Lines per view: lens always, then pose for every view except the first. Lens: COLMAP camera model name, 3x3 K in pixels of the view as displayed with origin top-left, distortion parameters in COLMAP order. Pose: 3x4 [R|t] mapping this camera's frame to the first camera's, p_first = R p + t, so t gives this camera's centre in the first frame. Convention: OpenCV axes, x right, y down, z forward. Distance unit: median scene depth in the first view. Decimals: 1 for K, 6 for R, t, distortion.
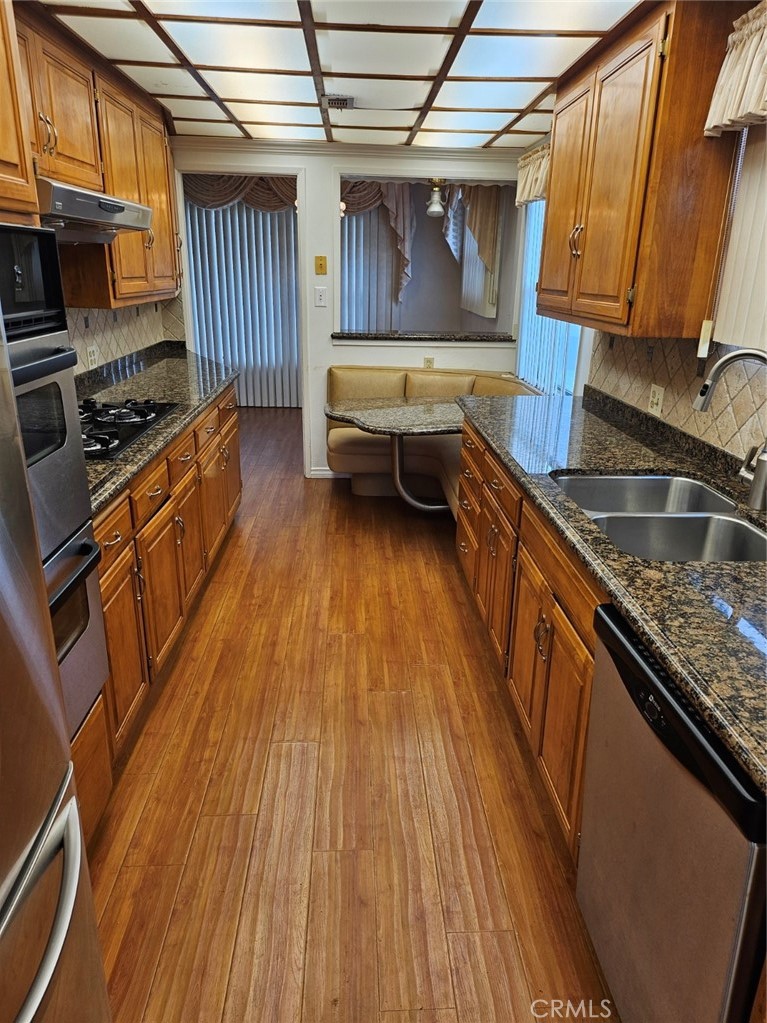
lens RADIAL K [[720.7, 0, 390.6], [0, 720.7, 521.0], [0, 0, 1]] dist [0.061930, -0.066970]
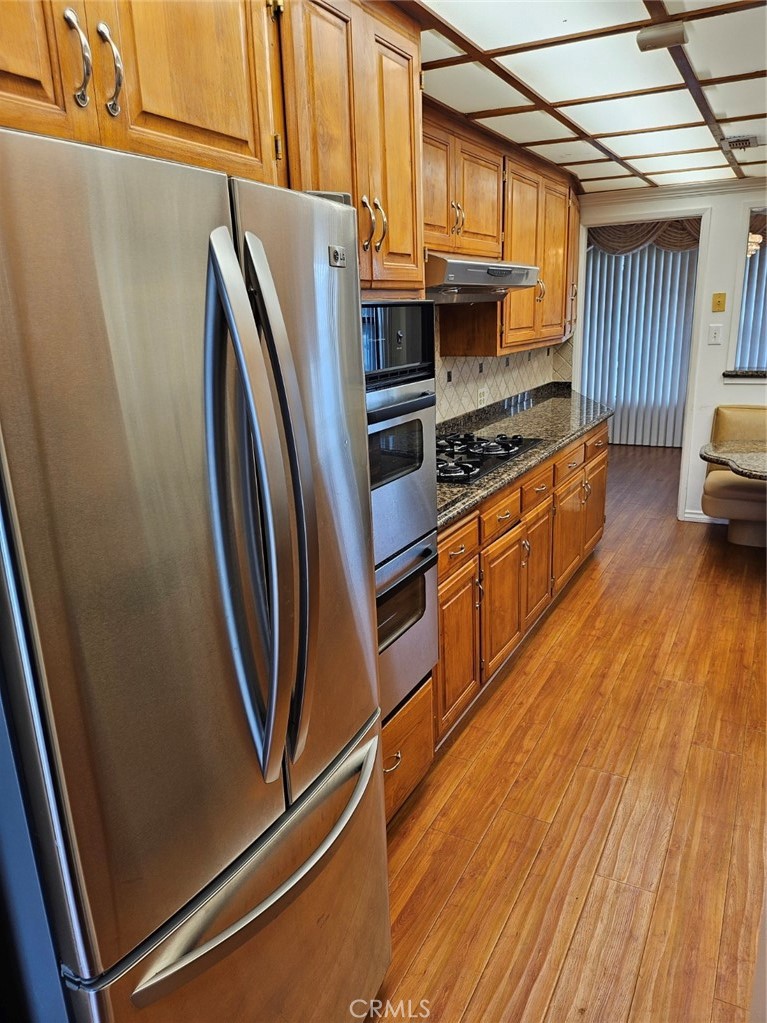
lens RADIAL K [[720.7, 0, 383.0], [0, 720.7, 517.0], [0, 0, 1]] dist [0.061930, -0.066970]
pose [[0.848361, 0.094228, -0.520965, 0.086941], [-0.122763, 0.992225, -0.020447, 0.007167], [0.514988, 0.081302, 0.853333, -0.051096]]
